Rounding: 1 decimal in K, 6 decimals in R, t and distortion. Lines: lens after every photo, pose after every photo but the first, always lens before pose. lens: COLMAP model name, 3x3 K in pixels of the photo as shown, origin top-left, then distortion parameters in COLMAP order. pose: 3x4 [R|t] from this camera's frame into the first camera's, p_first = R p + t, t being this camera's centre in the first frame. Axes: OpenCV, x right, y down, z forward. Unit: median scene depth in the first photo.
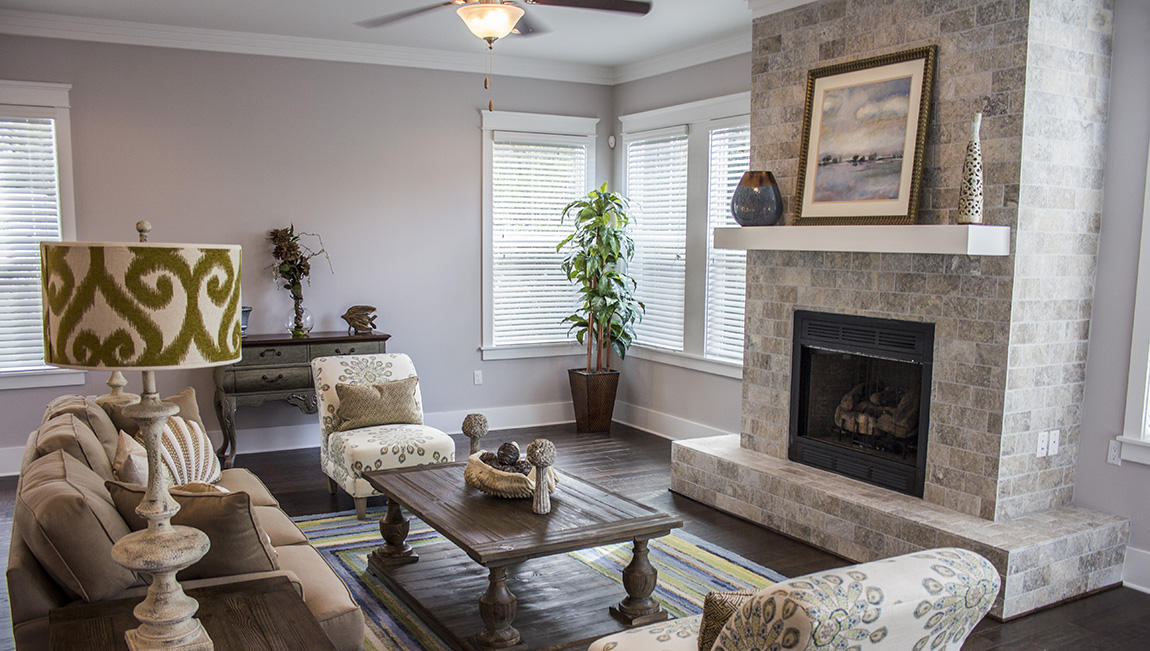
lens RADIAL K [[952.4, 0, 569.9], [0, 952.4, 396.1], [0, 0, 1]] dist [-0.151087, 0.116631]
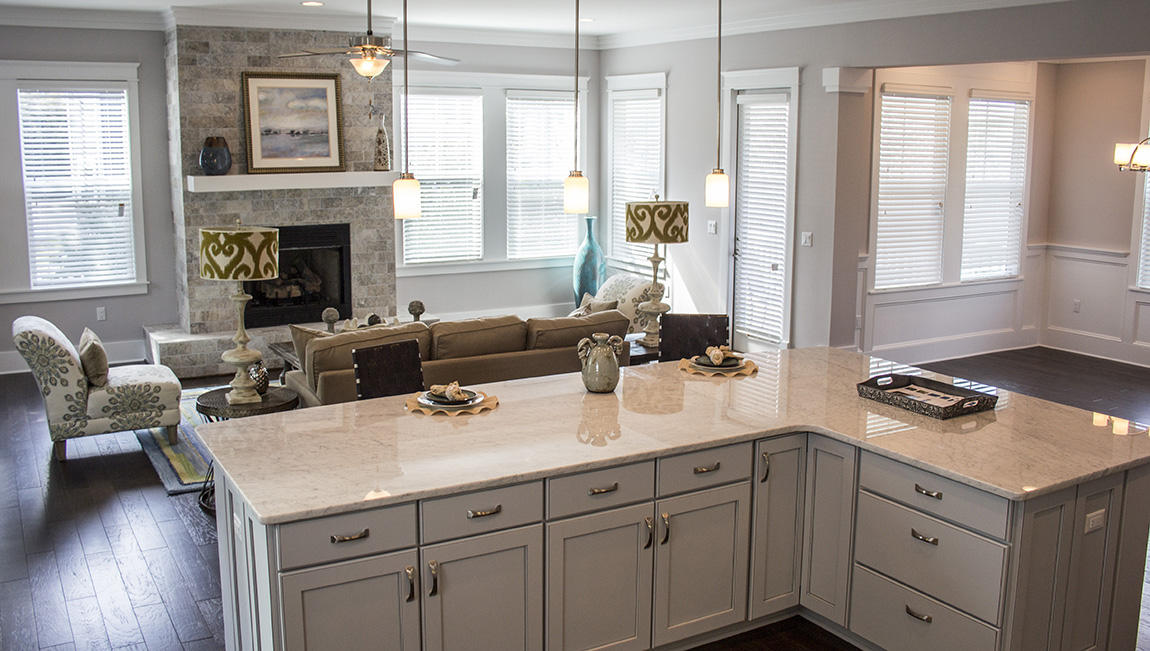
lens RADIAL K [[1074.4, 0, 575.0], [0, 1074.4, 325.5], [0, 0, 1]] dist [-0.115250, 0.018216]
pose [[-0.026479, -0.184531, 0.982470, -1.620490], [0.154968, 0.970176, 0.186399, -0.191933], [-0.987565, 0.157187, 0.002907, 0.540377]]
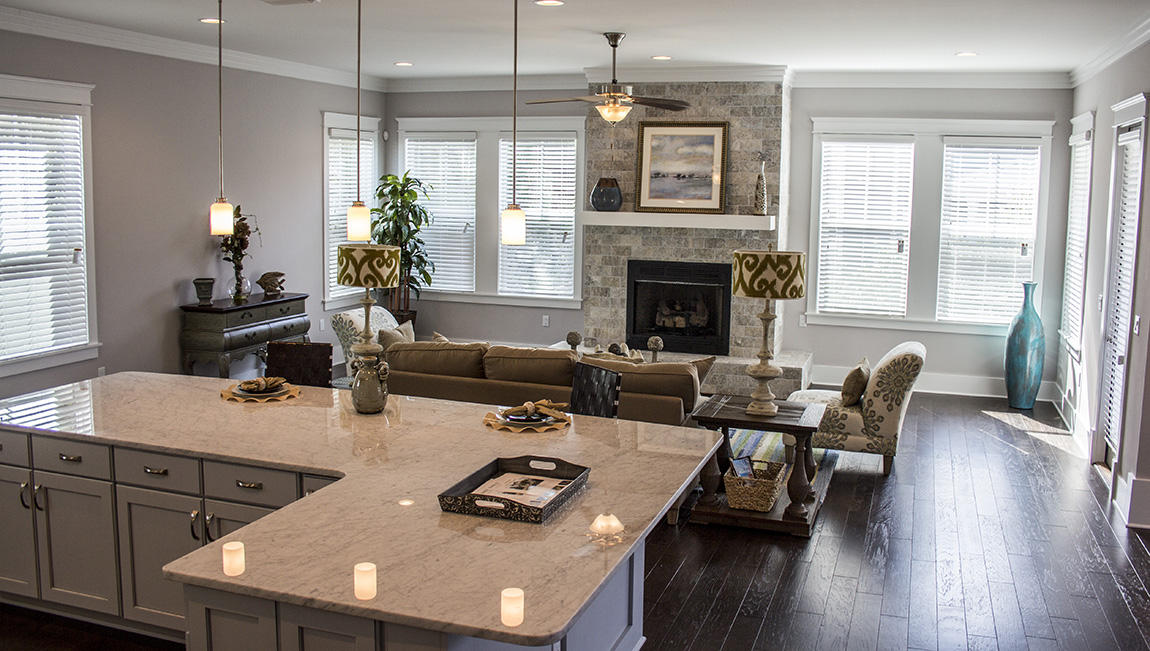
lens RADIAL K [[999.2, 0, 577.1], [0, 999.2, 309.5], [0, 0, 1]] dist [-0.149866, 0.130870]
pose [[0.744312, -0.080946, 0.662909, -1.135972], [0.096909, 0.995212, 0.012714, -0.038005], [-0.660764, 0.054778, 0.748592, -0.305722]]
